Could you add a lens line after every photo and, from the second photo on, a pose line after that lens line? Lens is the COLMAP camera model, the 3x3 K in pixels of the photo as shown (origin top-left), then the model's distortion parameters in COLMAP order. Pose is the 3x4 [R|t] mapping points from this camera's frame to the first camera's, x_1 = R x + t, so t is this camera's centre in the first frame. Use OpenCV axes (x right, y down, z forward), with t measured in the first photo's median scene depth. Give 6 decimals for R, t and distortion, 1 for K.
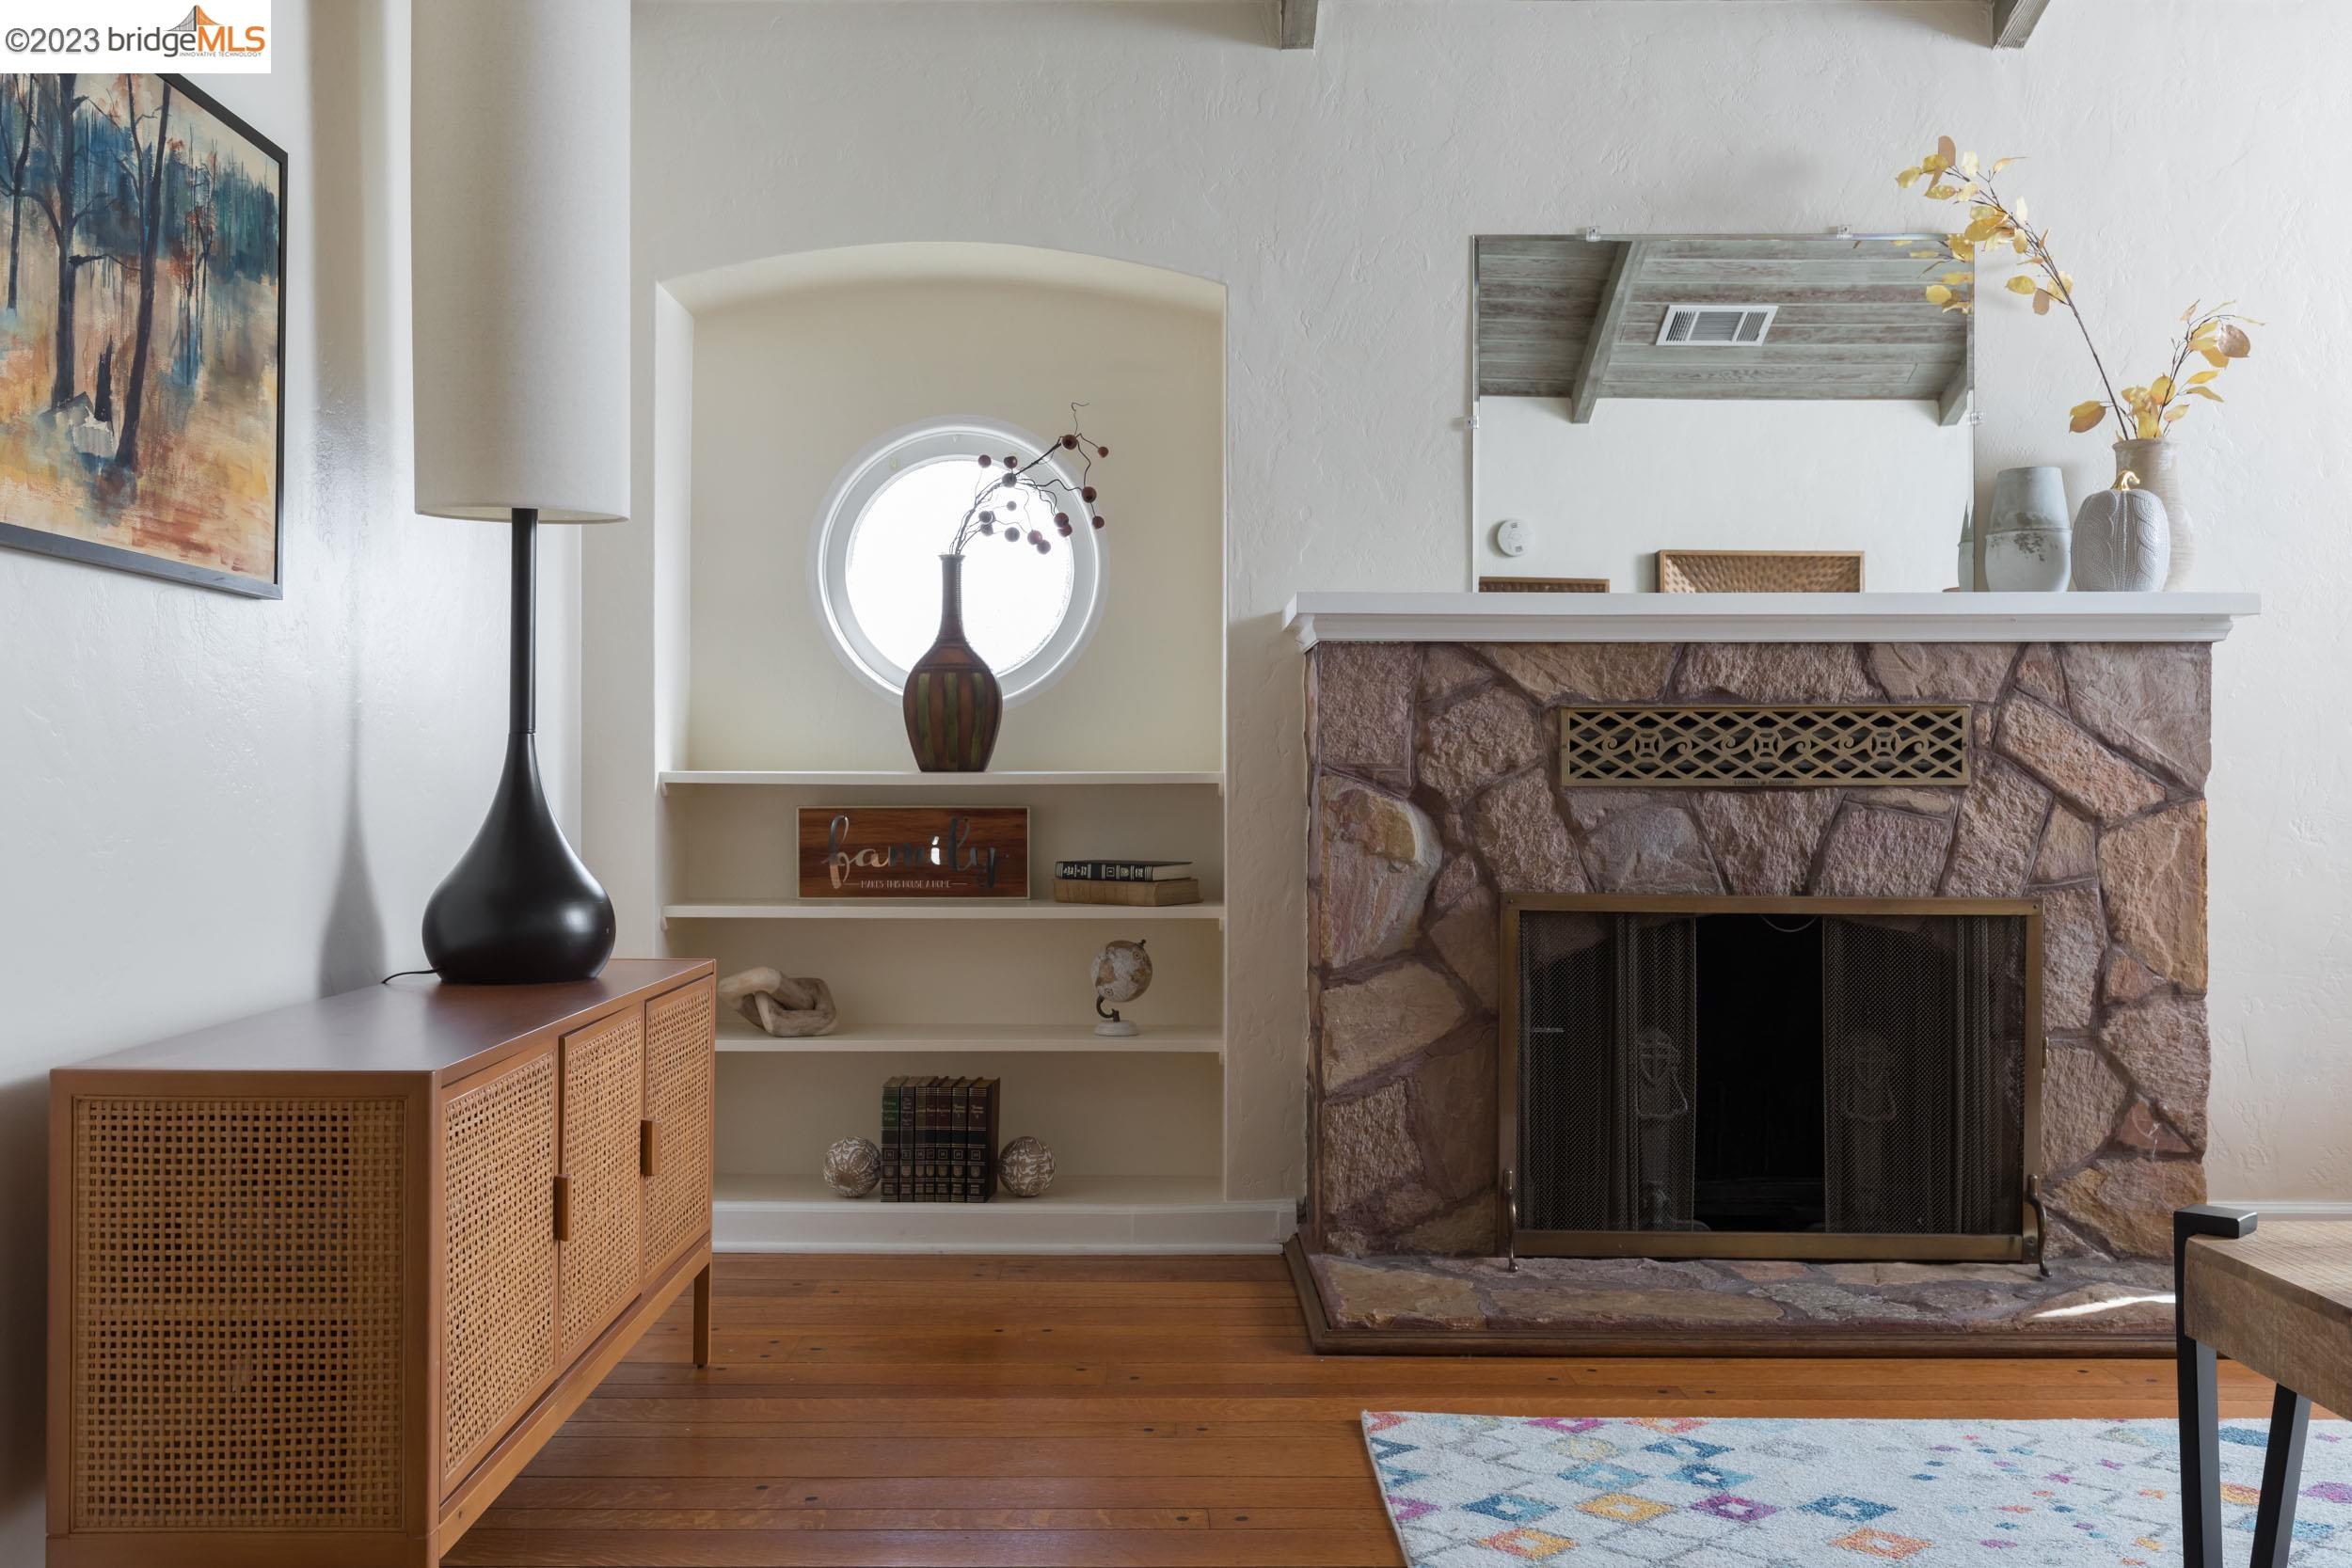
lens RADIAL K [[2094.1, 0, 1144.0], [0, 2094.1, 782.1], [0, 0, 1]] dist [0.012835, 0.010482]
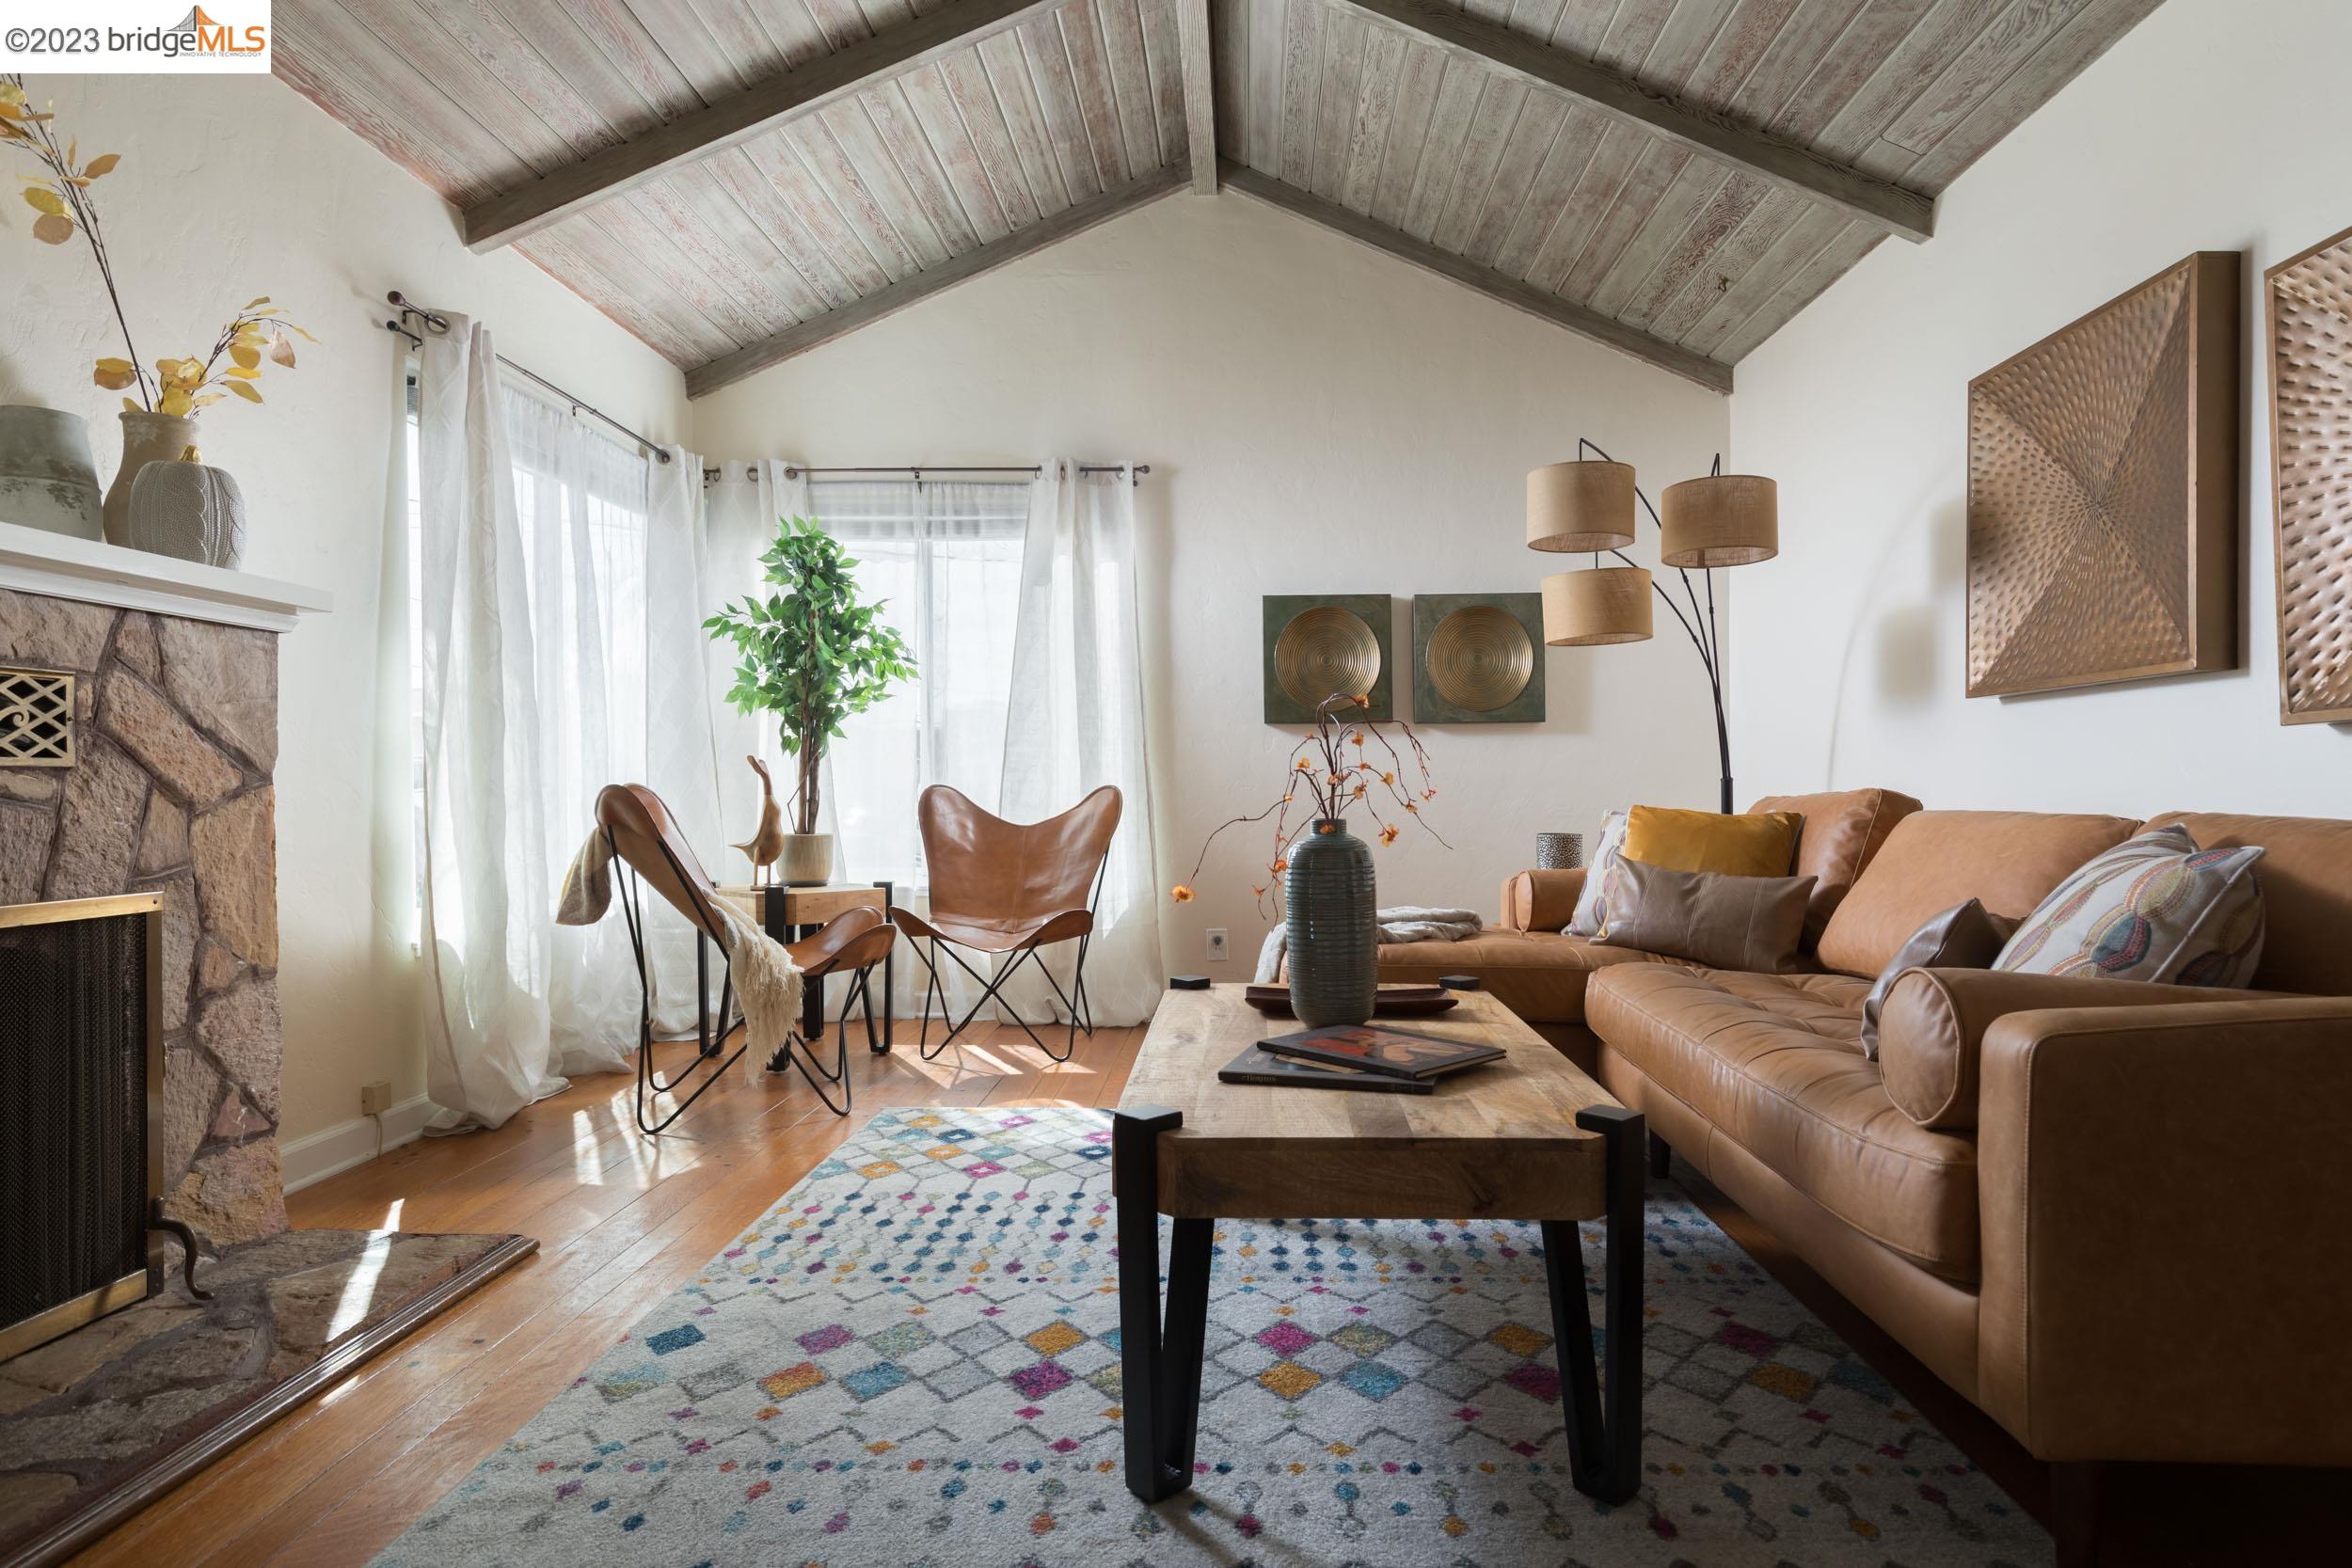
lens RADIAL K [[1308.8, 0, 1226.2], [0, 1308.8, 798.6], [0, 0, 1]] dist [0.005678, -0.000311]
pose [[0.014527, -0.009689, 0.999848, -0.134490], [-0.001057, 0.999952, 0.009706, 0.008563], [-0.999894, -0.001198, 0.014516, 0.522419]]
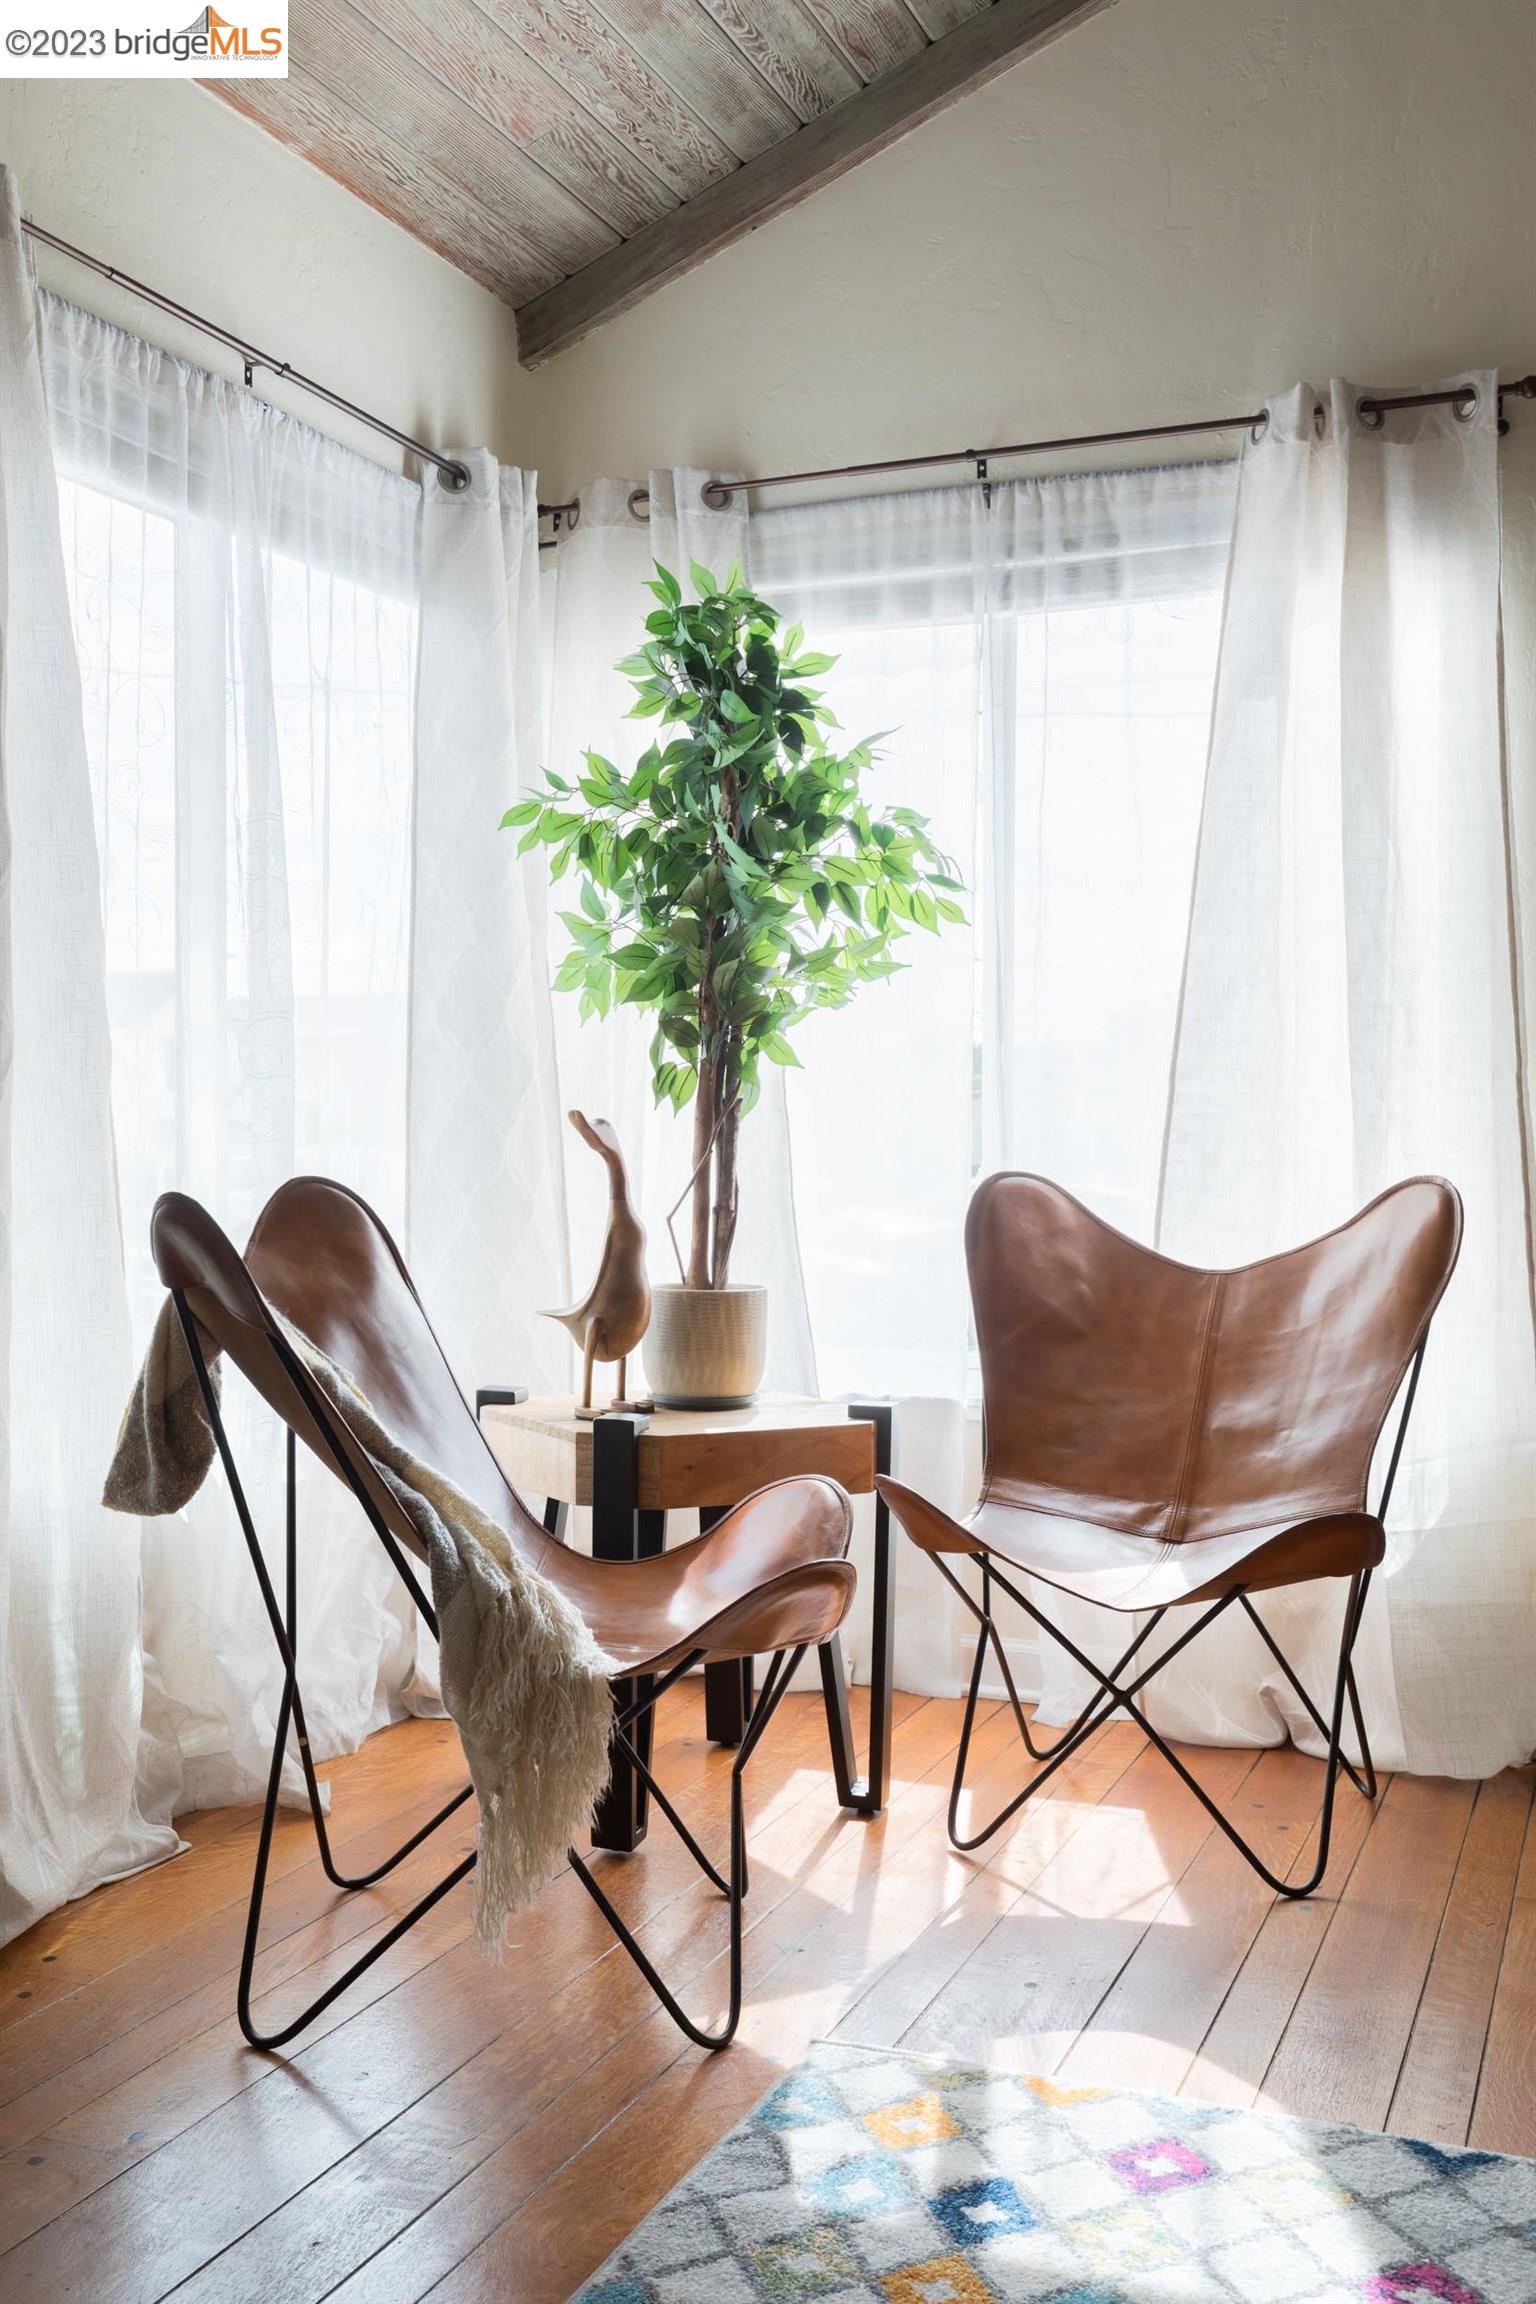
lens RADIAL K [[2192.2, 0, 719.4], [0, 2192.2, 1201.2], [0, 0, 1]] dist [-0.001252, 0.007159]
pose [[0.392480, -0.027435, 0.919351, 0.228358], [-0.003671, 0.999500, 0.031393, -0.007814], [-0.919753, -0.015696, 0.392183, 0.571722]]
